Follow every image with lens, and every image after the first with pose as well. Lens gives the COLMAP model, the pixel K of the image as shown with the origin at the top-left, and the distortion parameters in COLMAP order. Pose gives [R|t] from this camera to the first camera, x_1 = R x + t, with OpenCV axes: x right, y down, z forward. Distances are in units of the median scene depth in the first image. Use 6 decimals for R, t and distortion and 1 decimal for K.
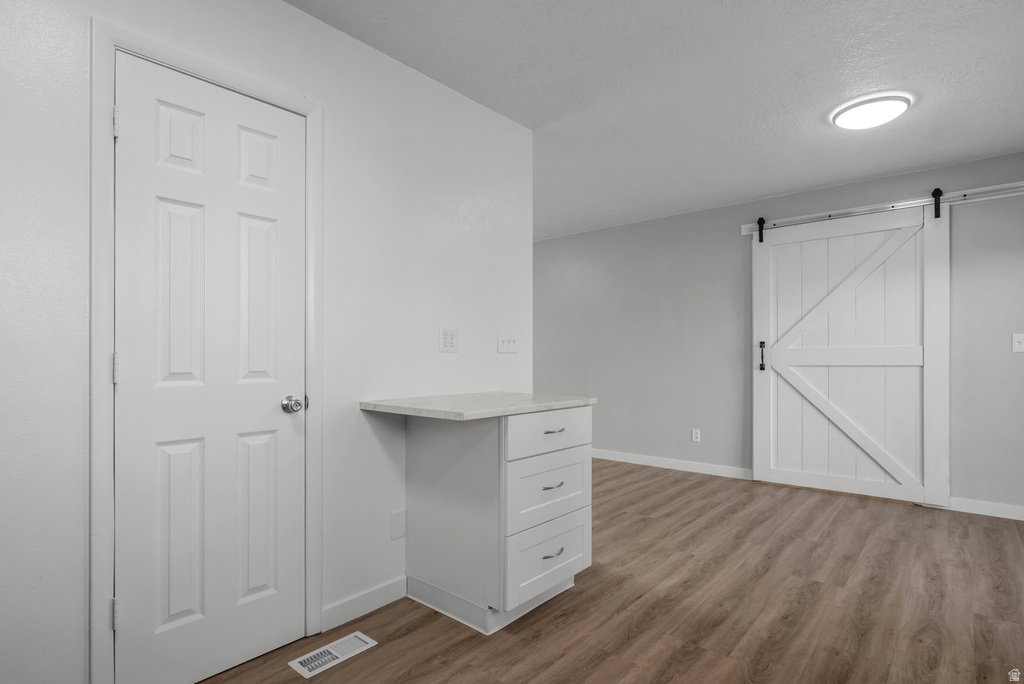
lens RADIAL K [[516.6, 0, 512.0], [0, 516.6, 342.0], [0, 0, 1]] dist [-0.002854, 0.000146]
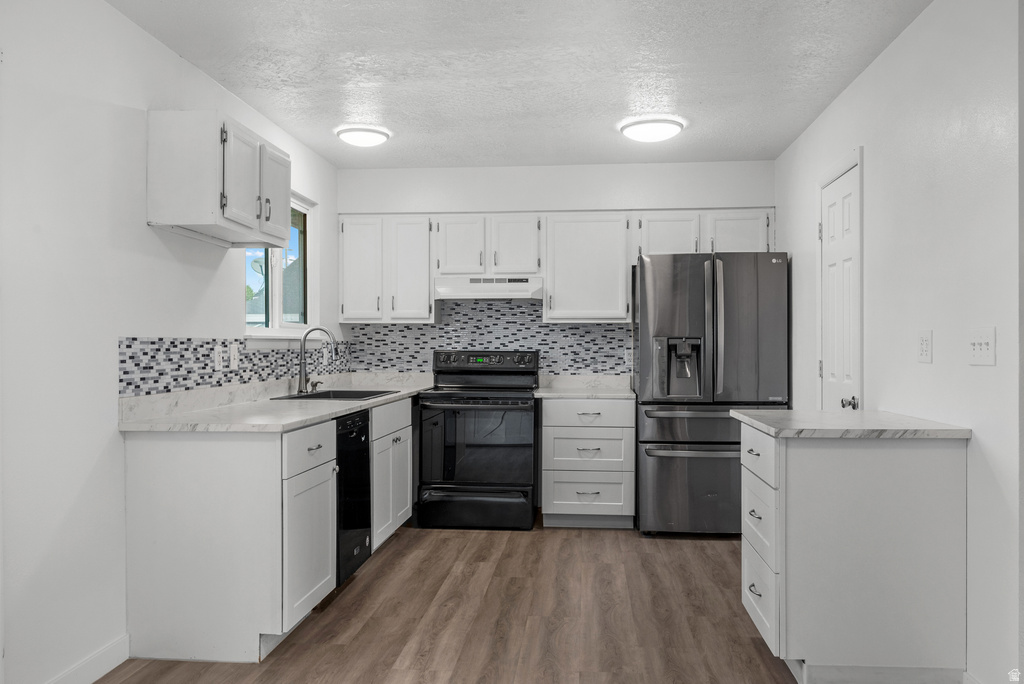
lens RADIAL K [[818.1, 0, 515.3], [0, 818.1, 353.6], [0, 0, 1]] dist [-0.003184, 0.000001]
pose [[-0.807834, 0.005728, -0.589382, 1.051967], [0.018926, 0.999689, -0.016226, 0.016999], [0.589106, -0.024262, -0.807692, 1.614927]]
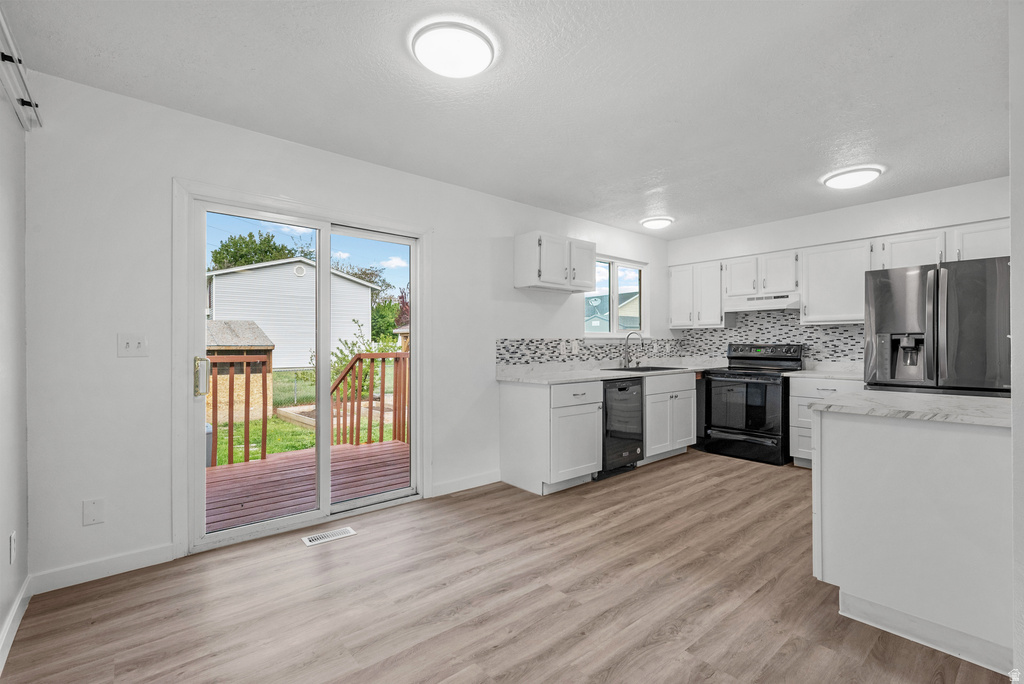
lens RADIAL K [[460.9, 0, 514.3], [0, 460.9, 343.4], [0, 0, 1]] dist [-0.000671, 0.000169]
pose [[-0.989018, 0.005708, 0.147687, 0.536339], [0.001192, 0.999530, -0.030644, 0.025195], [-0.147793, -0.030131, -0.988559, 1.815645]]
